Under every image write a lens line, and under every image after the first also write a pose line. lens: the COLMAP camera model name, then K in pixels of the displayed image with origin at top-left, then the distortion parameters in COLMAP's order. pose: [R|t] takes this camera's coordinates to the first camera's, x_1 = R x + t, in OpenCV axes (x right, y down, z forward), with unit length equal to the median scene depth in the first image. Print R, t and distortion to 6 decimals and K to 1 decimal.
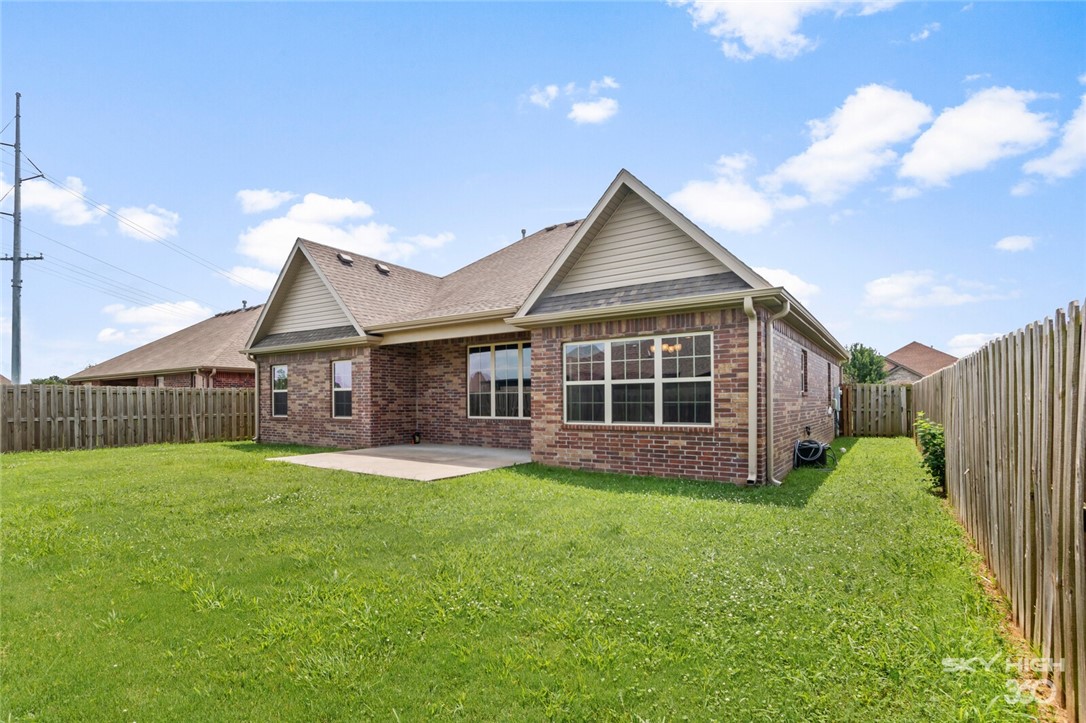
lens RADIAL K [[495.5, 0, 512.4], [0, 495.5, 405.9], [0, 0, 1]] dist [0.001069, -0.002762]
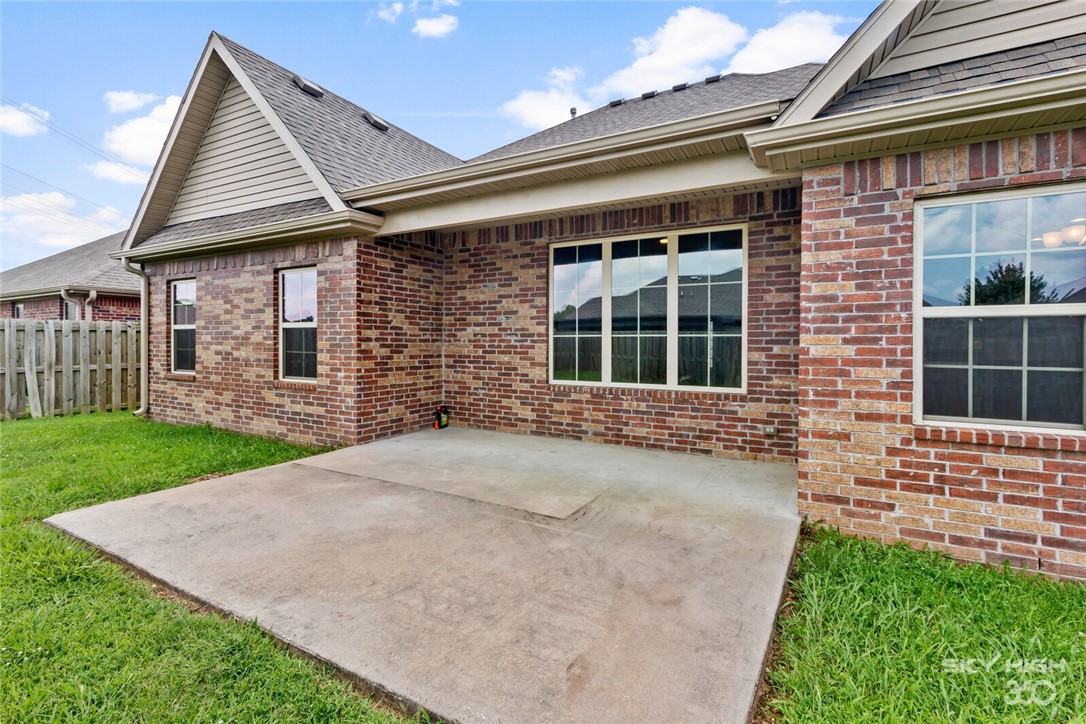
lens RADIAL K [[495.5, 0, 545.9], [0, 495.5, 352.5], [0, 0, 1]] dist [0.001069, -0.002762]
pose [[0.994853, 0.008909, 0.100941, -0.145661], [-0.009797, 0.999918, 0.008302, -0.011993], [-0.100858, -0.009248, 0.994858, 0.482153]]
